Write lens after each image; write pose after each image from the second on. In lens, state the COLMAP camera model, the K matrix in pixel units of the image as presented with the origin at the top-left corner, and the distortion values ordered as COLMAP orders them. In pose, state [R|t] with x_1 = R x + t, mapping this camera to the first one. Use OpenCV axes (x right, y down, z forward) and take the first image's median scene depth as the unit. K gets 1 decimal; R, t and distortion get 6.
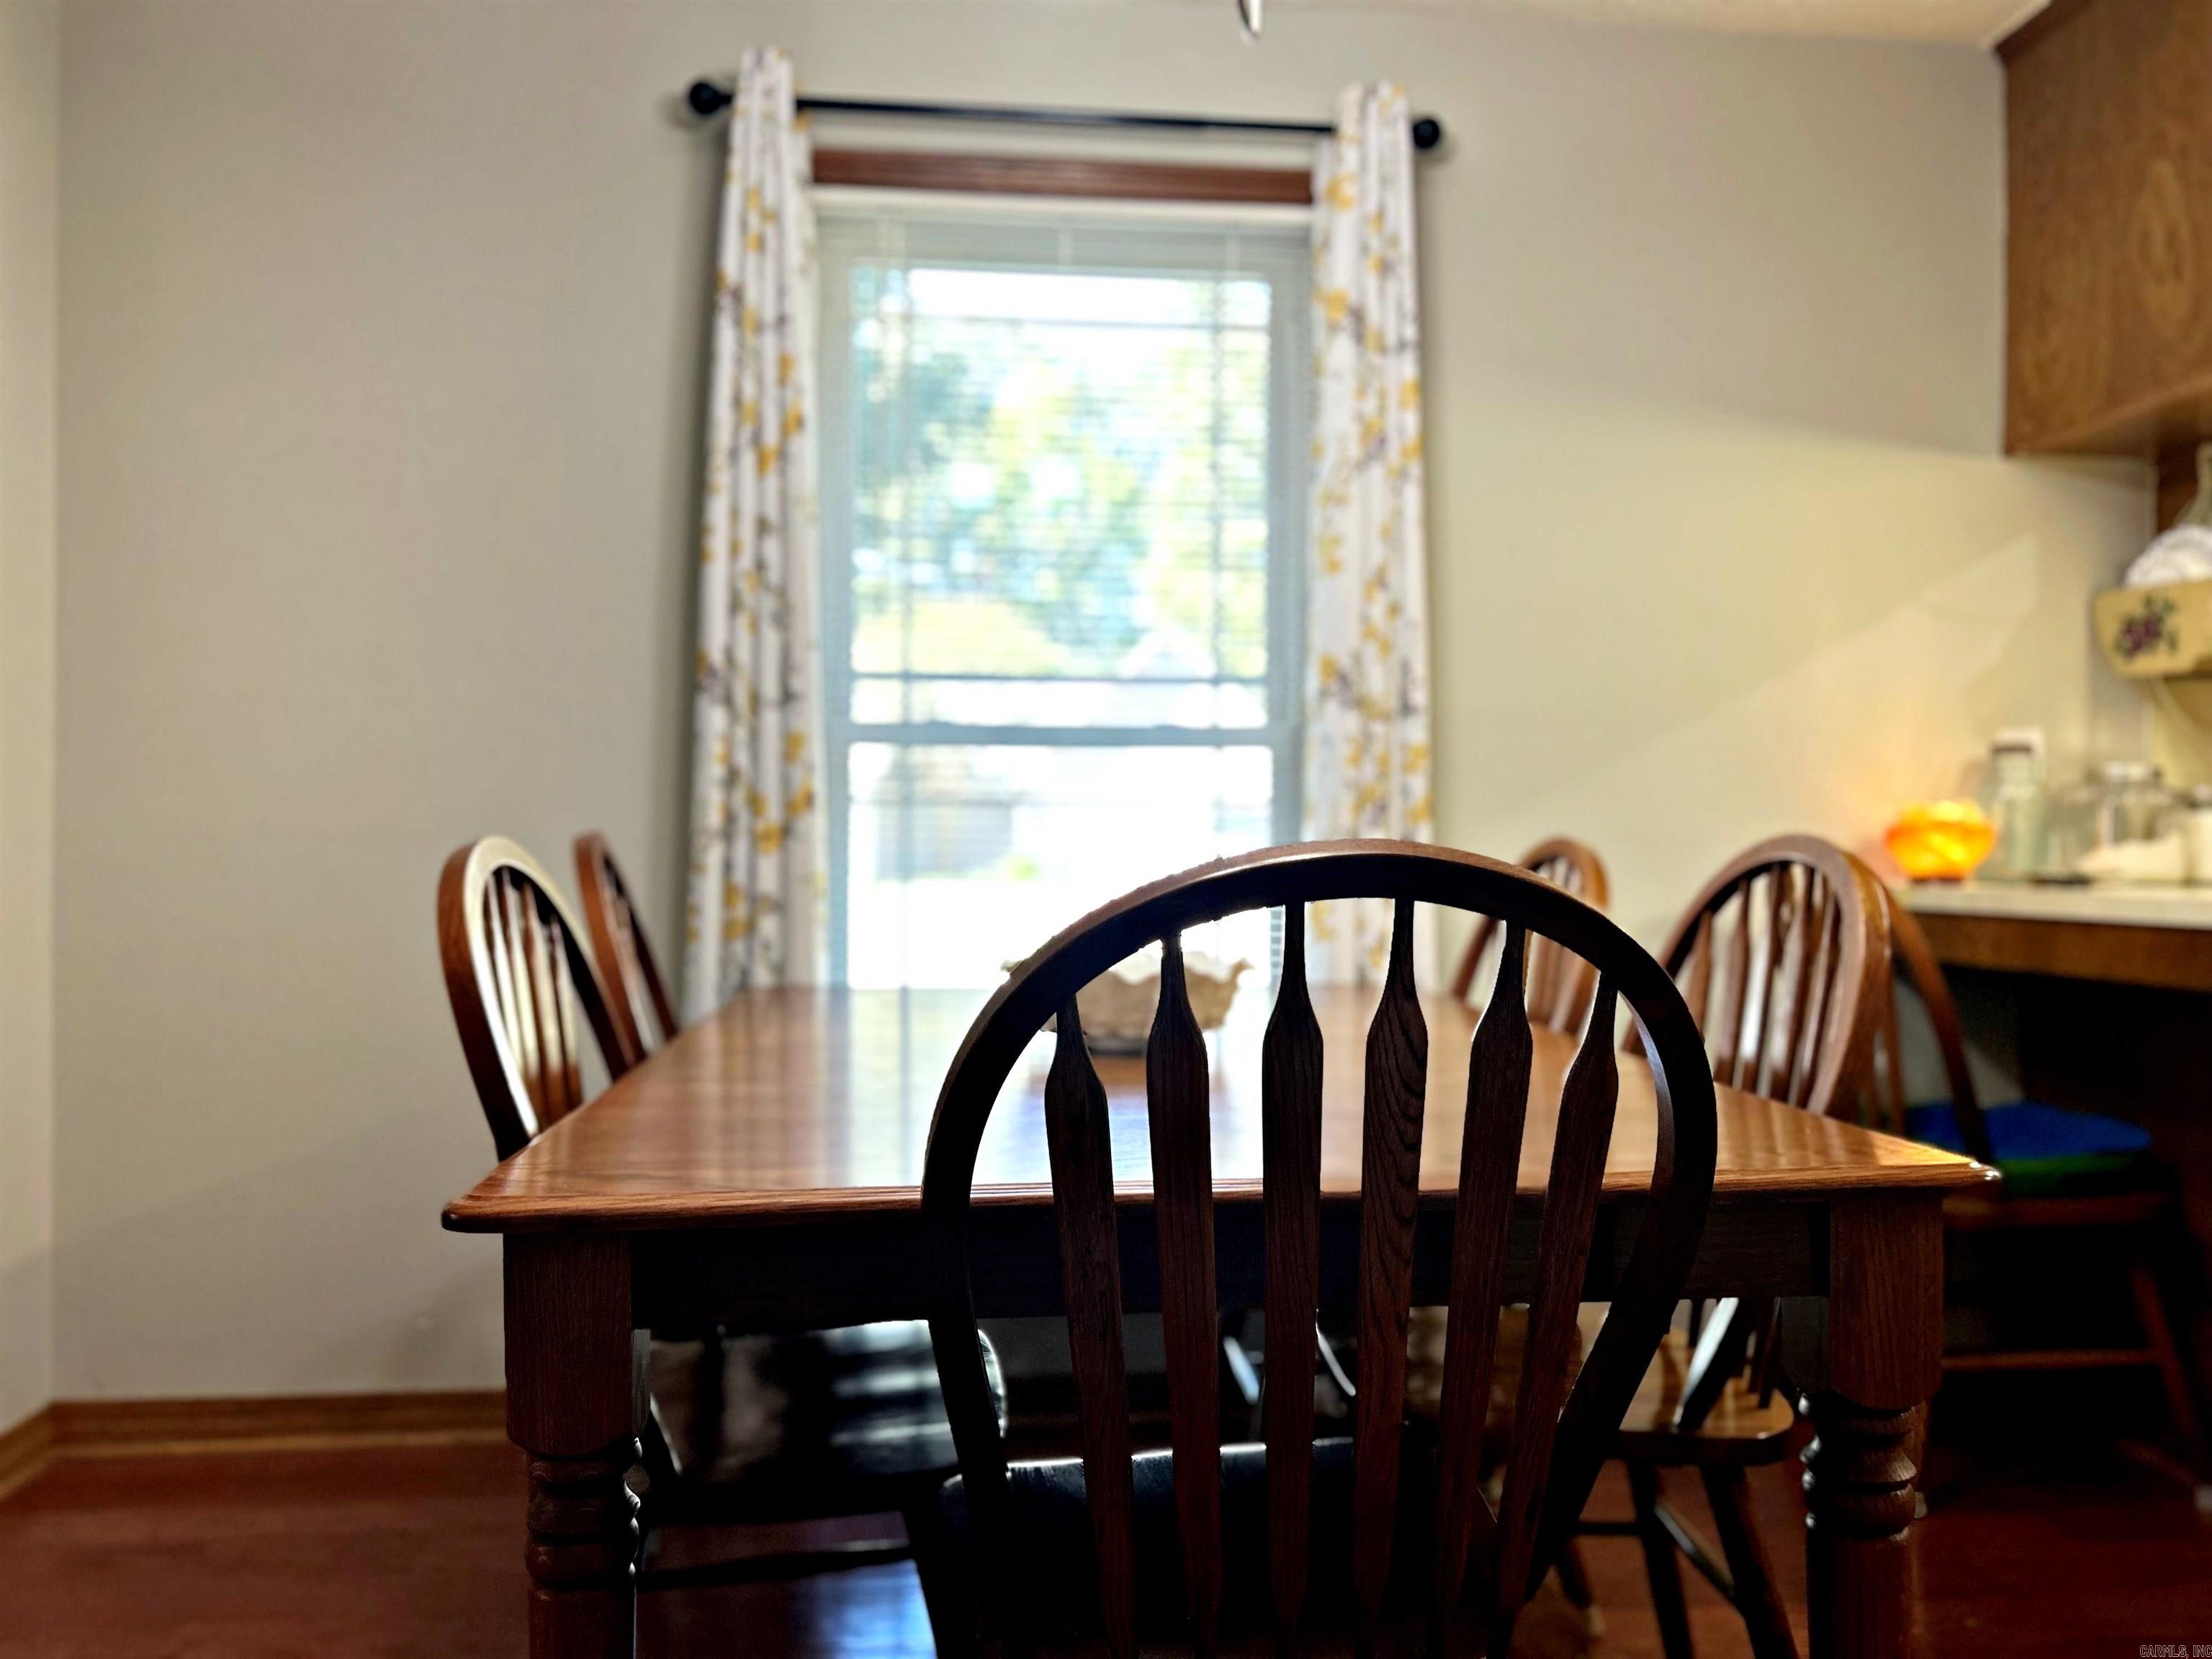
lens RADIAL K [[1663.6, 0, 1104.9], [0, 1663.6, 853.8], [0, 0, 1]] dist [0.088780, -0.122154]
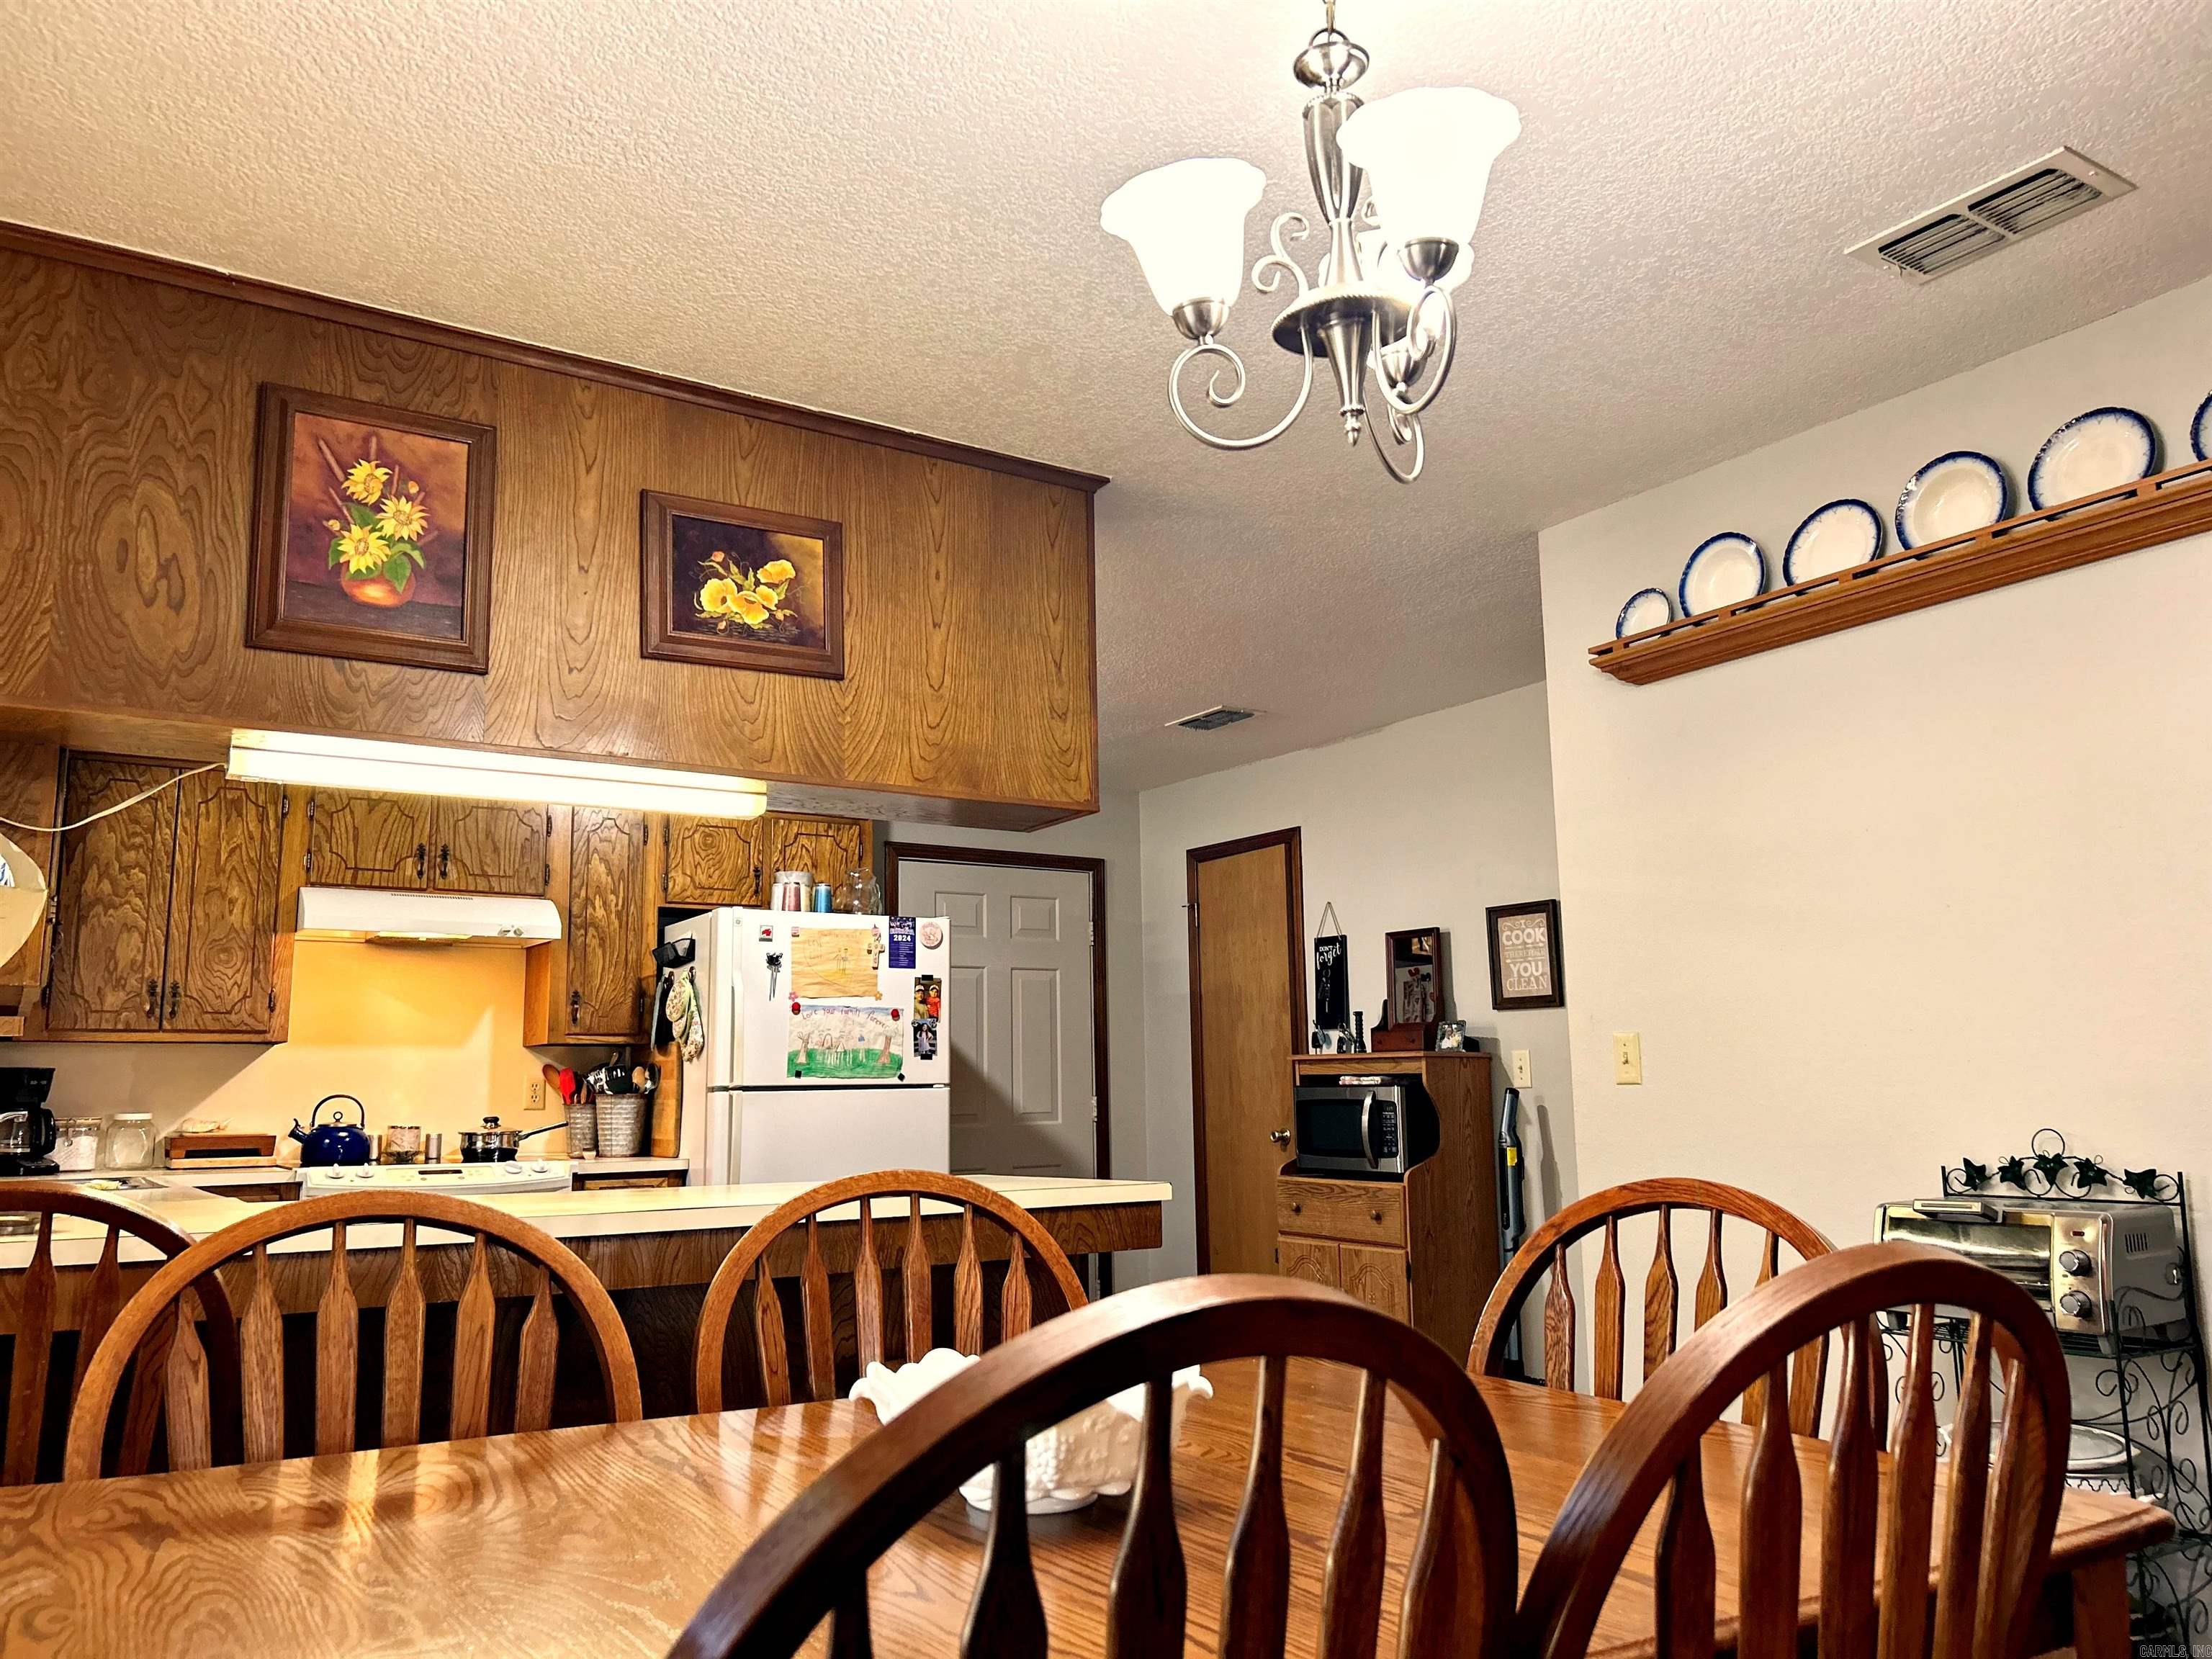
lens RADIAL K [[1663.6, 0, 1104.9], [0, 1663.6, 853.8], [0, 0, 1]] dist [0.088780, -0.122154]
pose [[-0.471340, 0.132269, 0.871977, -0.470249], [0.016476, 0.989838, -0.141241, -0.040190], [-0.881798, -0.052206, -0.468729, 0.921329]]
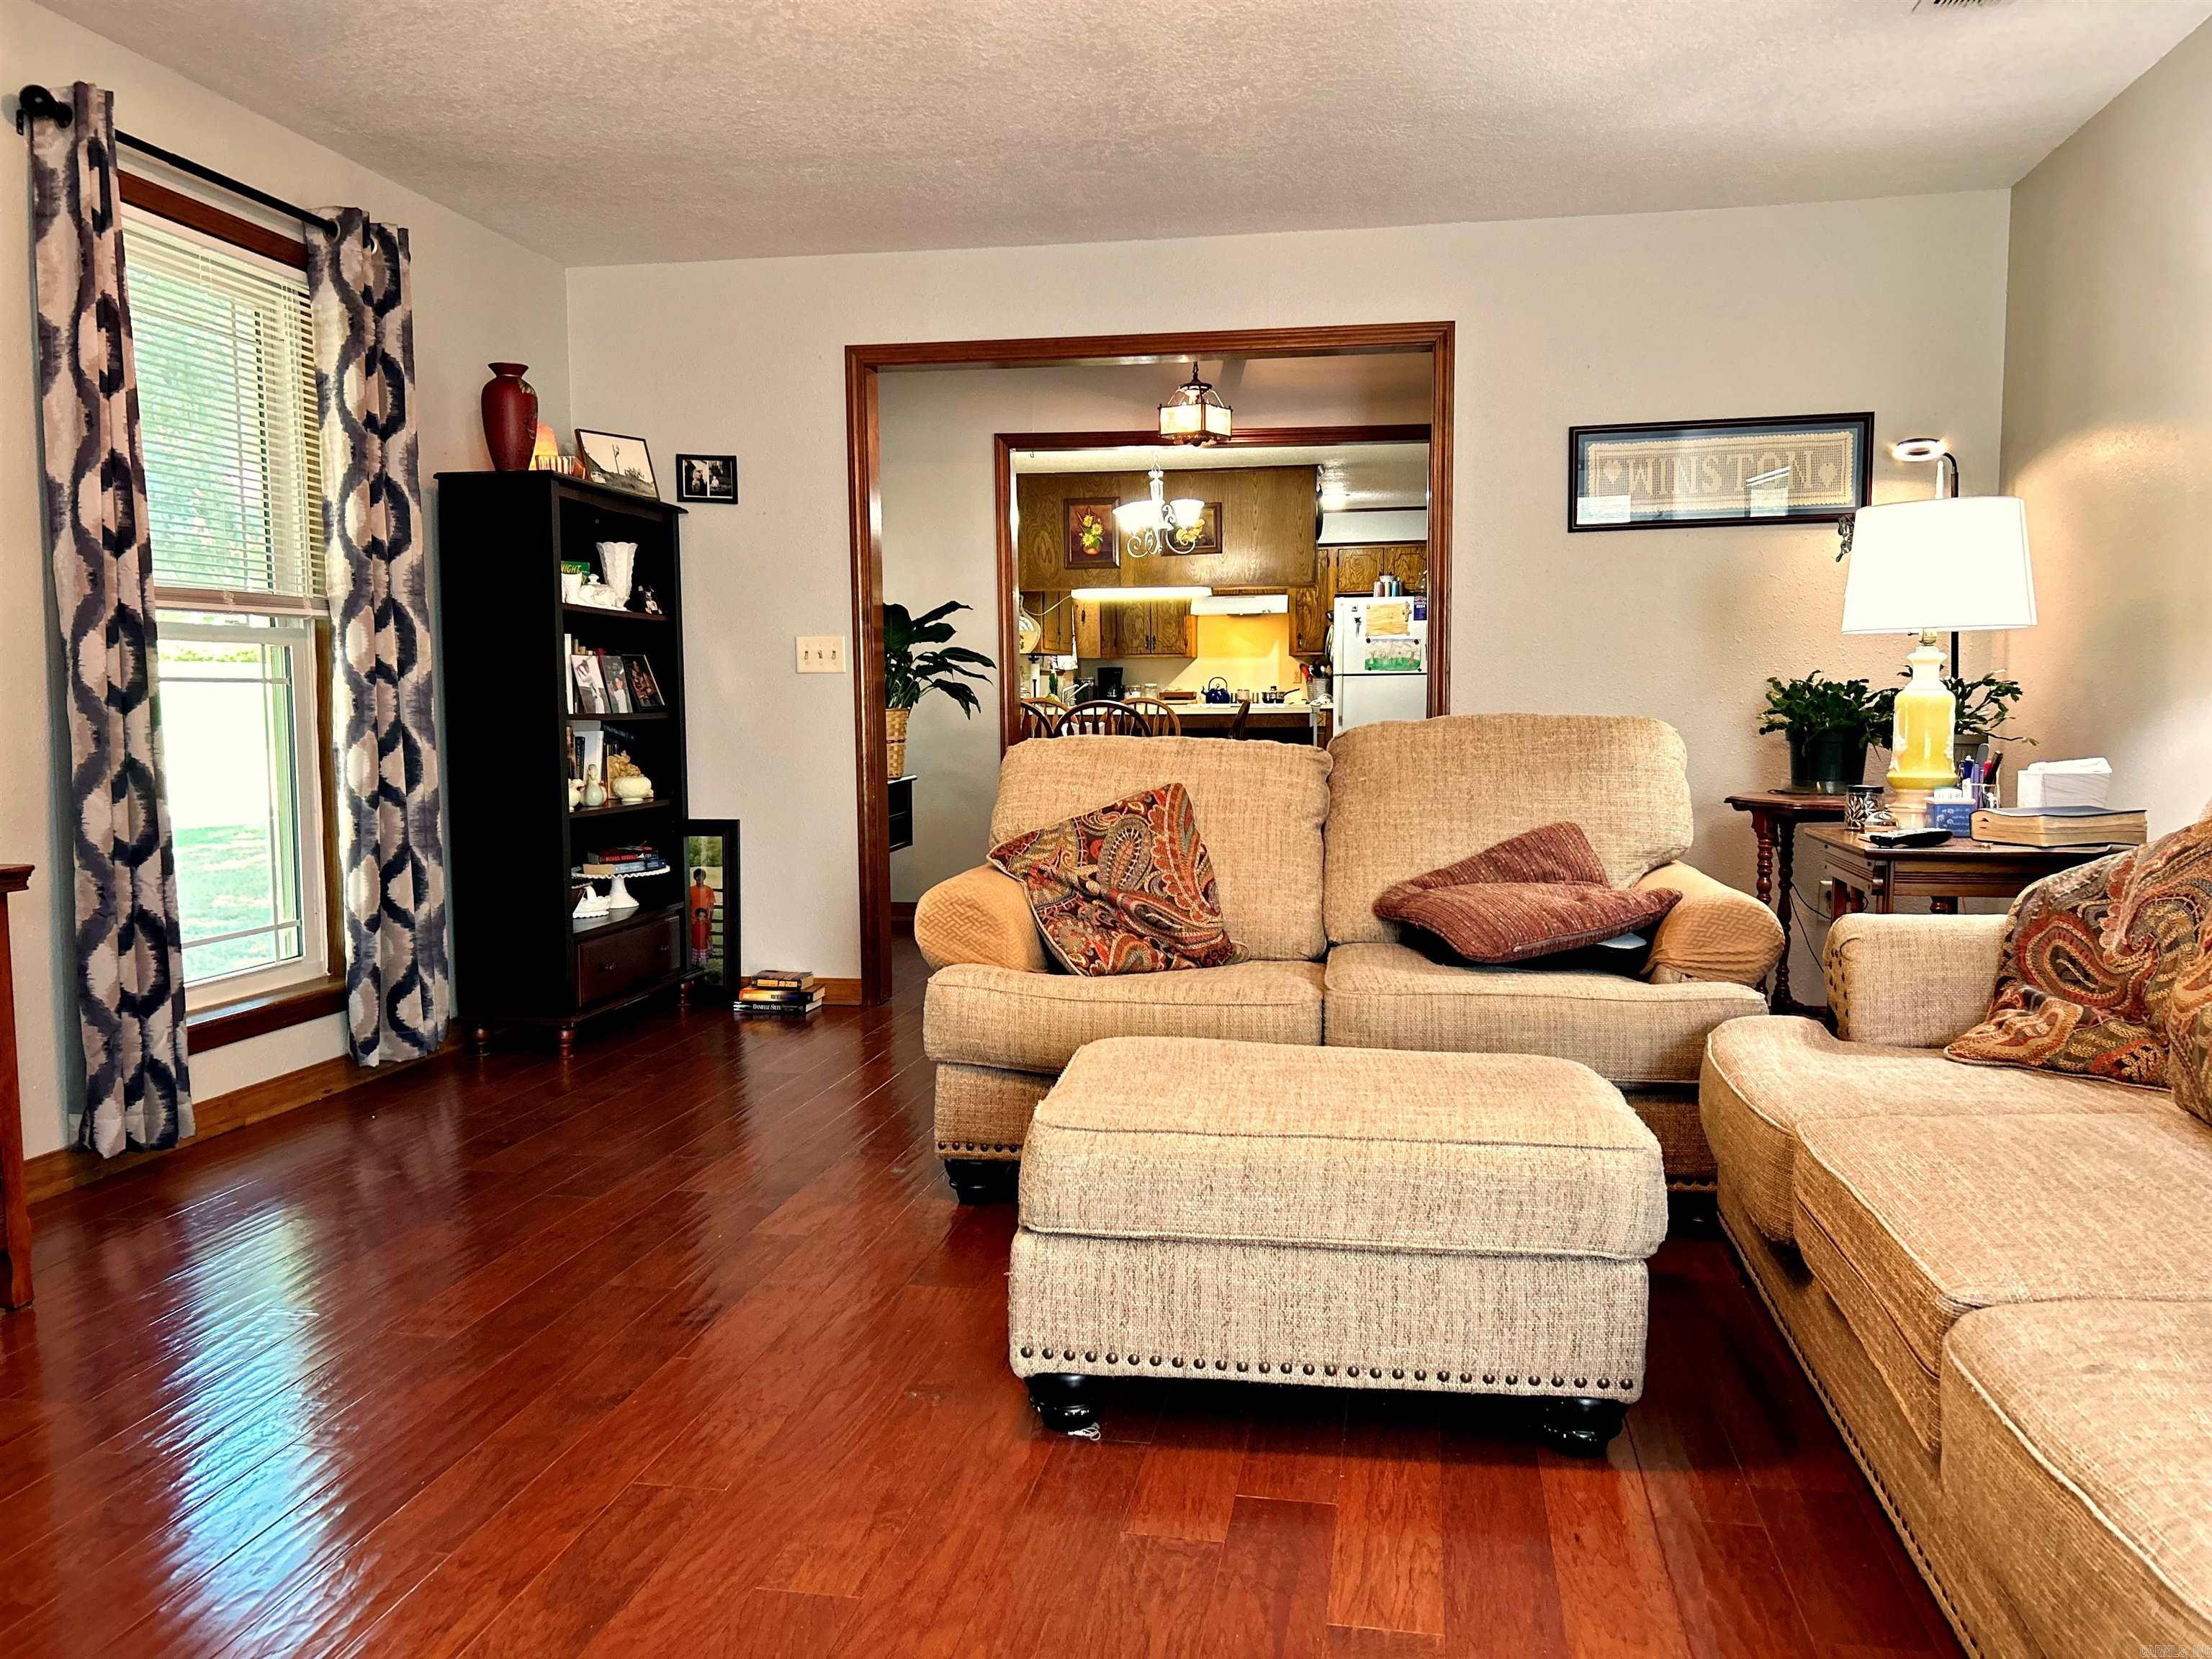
lens RADIAL K [[1678.9, 0, 1098.1], [0, 1678.9, 873.9], [0, 0, 1]] dist [0.106763, -0.123890]
pose [[0.271647, -0.109403, 0.956158, -3.254040], [0.012554, 0.993836, 0.110147, -0.027788], [-0.962315, -0.017917, 0.271346, -0.257912]]
